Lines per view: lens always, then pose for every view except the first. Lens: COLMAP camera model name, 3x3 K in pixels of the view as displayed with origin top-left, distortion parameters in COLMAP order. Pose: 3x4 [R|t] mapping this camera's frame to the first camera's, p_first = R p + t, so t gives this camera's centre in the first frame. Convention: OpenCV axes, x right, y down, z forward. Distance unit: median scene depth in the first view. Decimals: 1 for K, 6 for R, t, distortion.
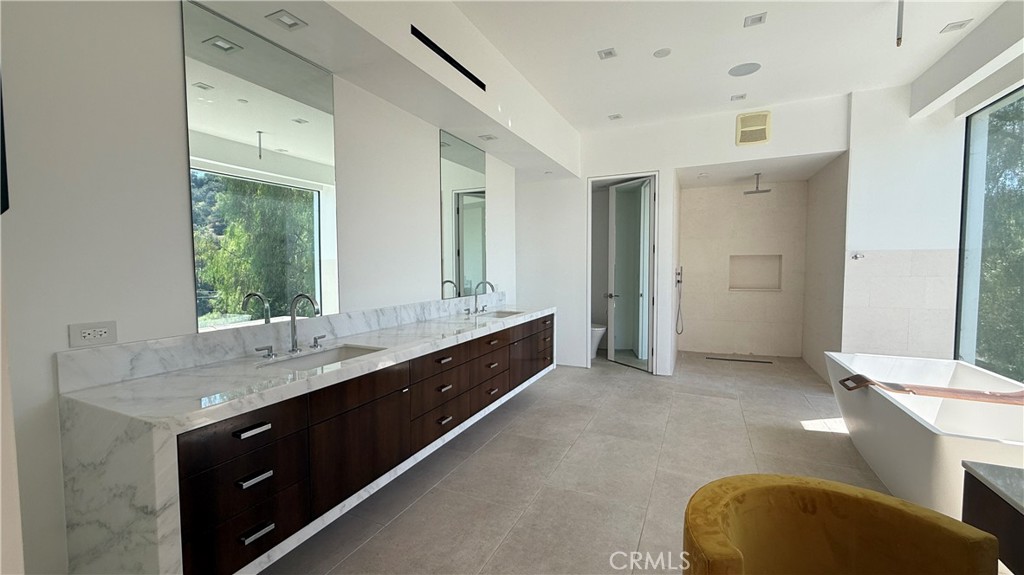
lens RADIAL K [[408.8, 0, 510.1], [0, 408.8, 286.1], [0, 0, 1]] dist [0.000662, -0.000201]
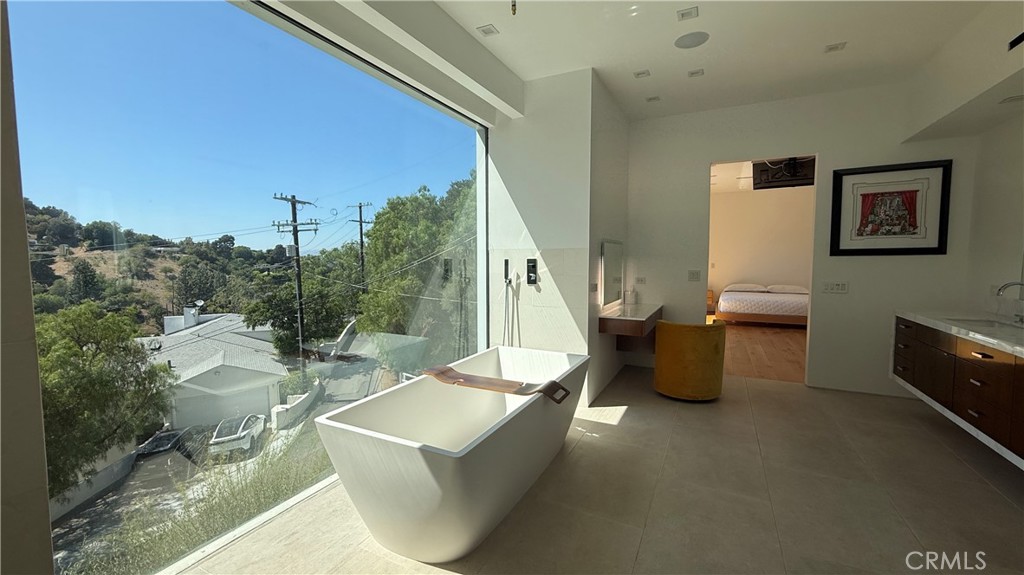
lens RADIAL K [[408.8, 0, 510.1], [0, 408.8, 286.1], [0, 0, 1]] dist [0.000662, -0.000201]
pose [[-0.999403, 0.004525, 0.034263, 0.582021], [0.008619, 0.992701, 0.120292, -0.073831], [-0.033469, 0.120515, -0.992147, 1.206155]]
